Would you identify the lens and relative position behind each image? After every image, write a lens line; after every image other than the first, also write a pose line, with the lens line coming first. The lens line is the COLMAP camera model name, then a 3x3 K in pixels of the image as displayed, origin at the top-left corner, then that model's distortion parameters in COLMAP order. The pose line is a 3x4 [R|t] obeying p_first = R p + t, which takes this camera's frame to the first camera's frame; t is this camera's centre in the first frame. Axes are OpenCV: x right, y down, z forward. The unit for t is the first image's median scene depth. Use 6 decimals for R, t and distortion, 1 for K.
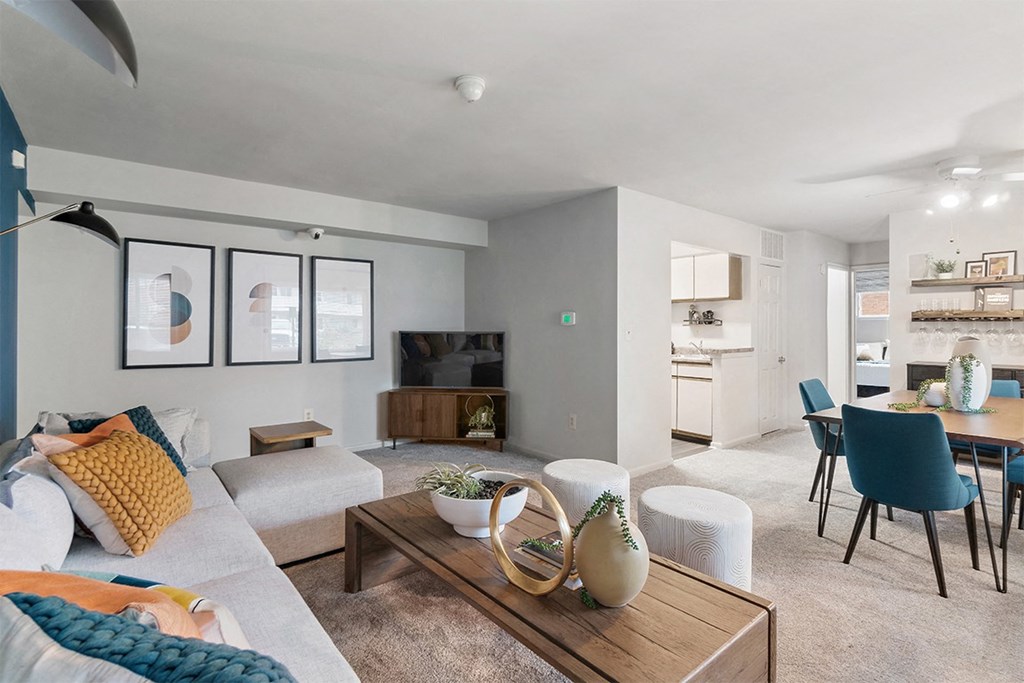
lens RADIAL K [[496.9, 0, 510.2], [0, 496.9, 332.5], [0, 0, 1]] dist [0.001223, 0.000068]
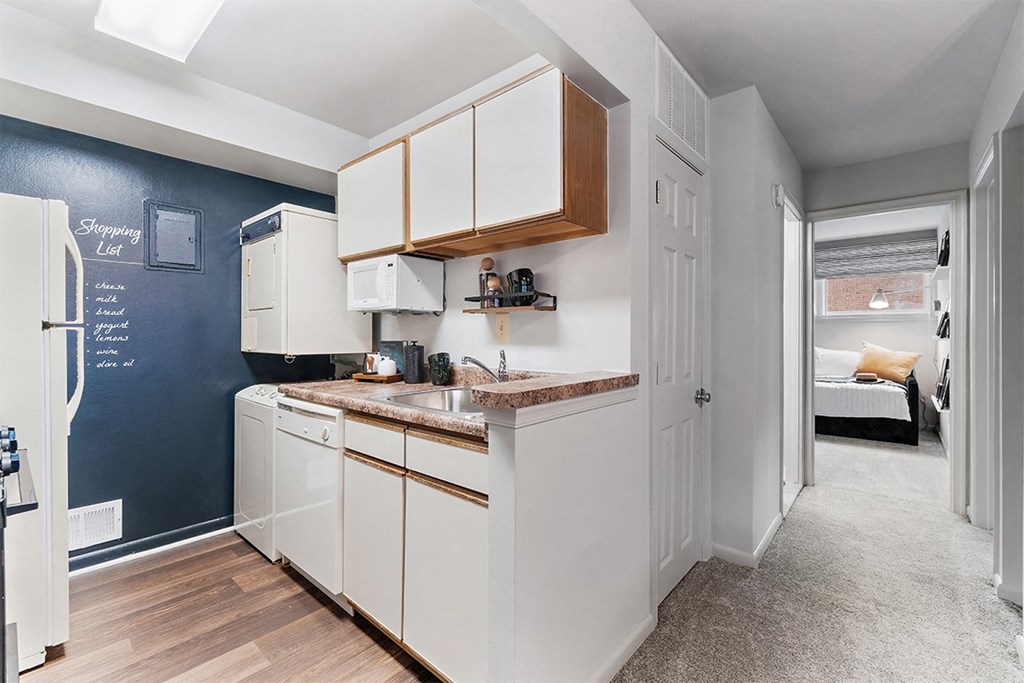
lens RADIAL K [[444.6, 0, 512.8], [0, 444.6, 338.3], [0, 0, 1]] dist [0.000329, -0.000143]
pose [[0.985004, 0.000519, 0.172529, 0.355428], [-0.000728, 0.999999, 0.001147, 0.006513], [-0.172529, -0.001255, 0.985004, 0.720271]]
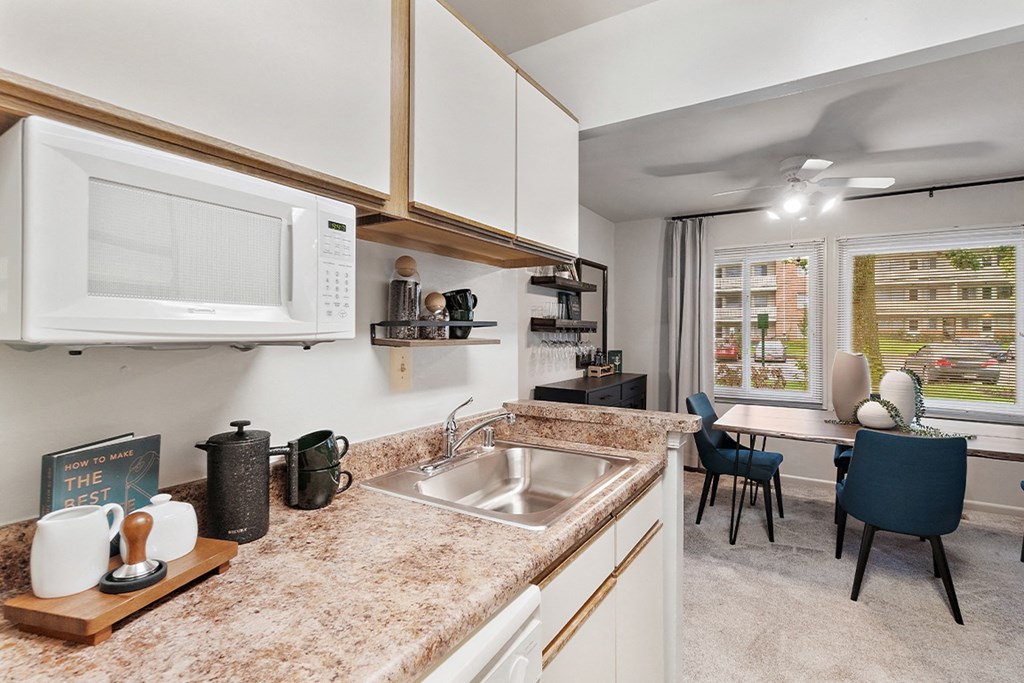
lens RADIAL K [[474.3, 0, 540.7], [0, 474.3, 329.8], [0, 0, 1]] dist [0.000068, -0.000103]
pose [[-0.345215, 0.004796, 0.938511, 0.149818], [0.004645, 0.999983, -0.003402, -0.020410], [-0.938512, 0.003185, -0.345231, 1.100891]]
